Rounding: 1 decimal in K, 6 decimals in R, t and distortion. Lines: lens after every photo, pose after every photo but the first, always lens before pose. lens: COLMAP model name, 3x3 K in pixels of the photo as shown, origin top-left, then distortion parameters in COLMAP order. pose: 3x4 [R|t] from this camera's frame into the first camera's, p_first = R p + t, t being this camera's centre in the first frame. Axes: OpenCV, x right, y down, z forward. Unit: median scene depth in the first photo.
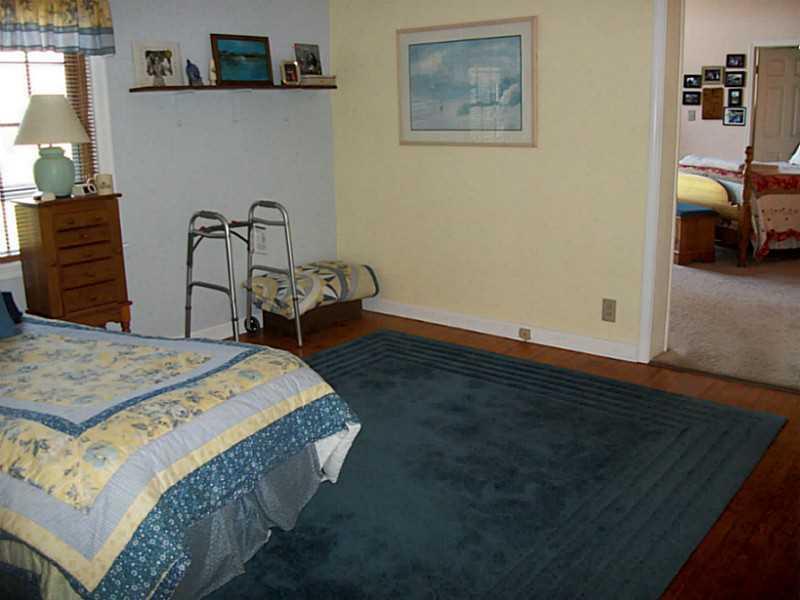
lens RADIAL K [[758.2, 0, 401.2], [0, 758.2, 301.3], [0, 0, 1]] dist [-0.104152, 0.000000]
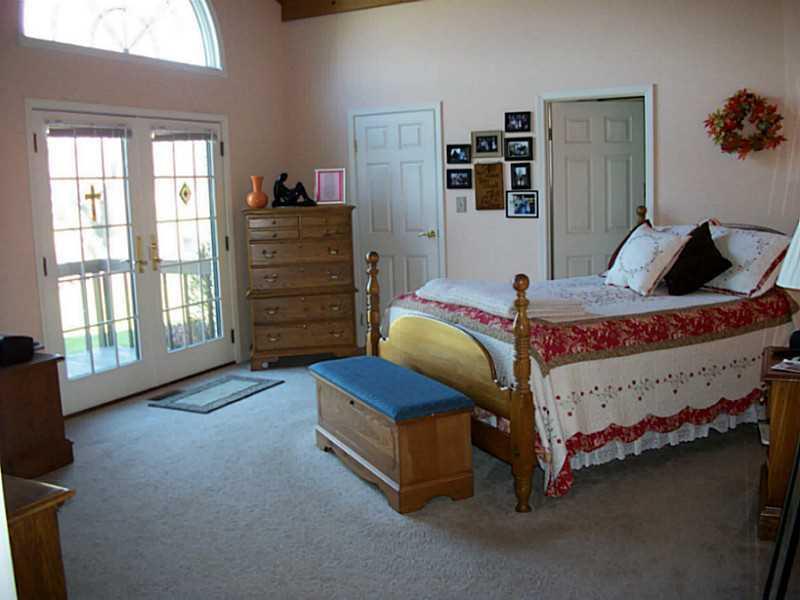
lens RADIAL K [[758.2, 0, 399.2], [0, 758.2, 297.9], [0, 0, 1]] dist [-0.104152, 0.000000]
pose [[0.979093, -0.037563, 0.199913, 0.205052], [0.058828, 0.993093, -0.101518, -0.104694], [-0.194719, 0.111156, 0.974540, 0.368606]]
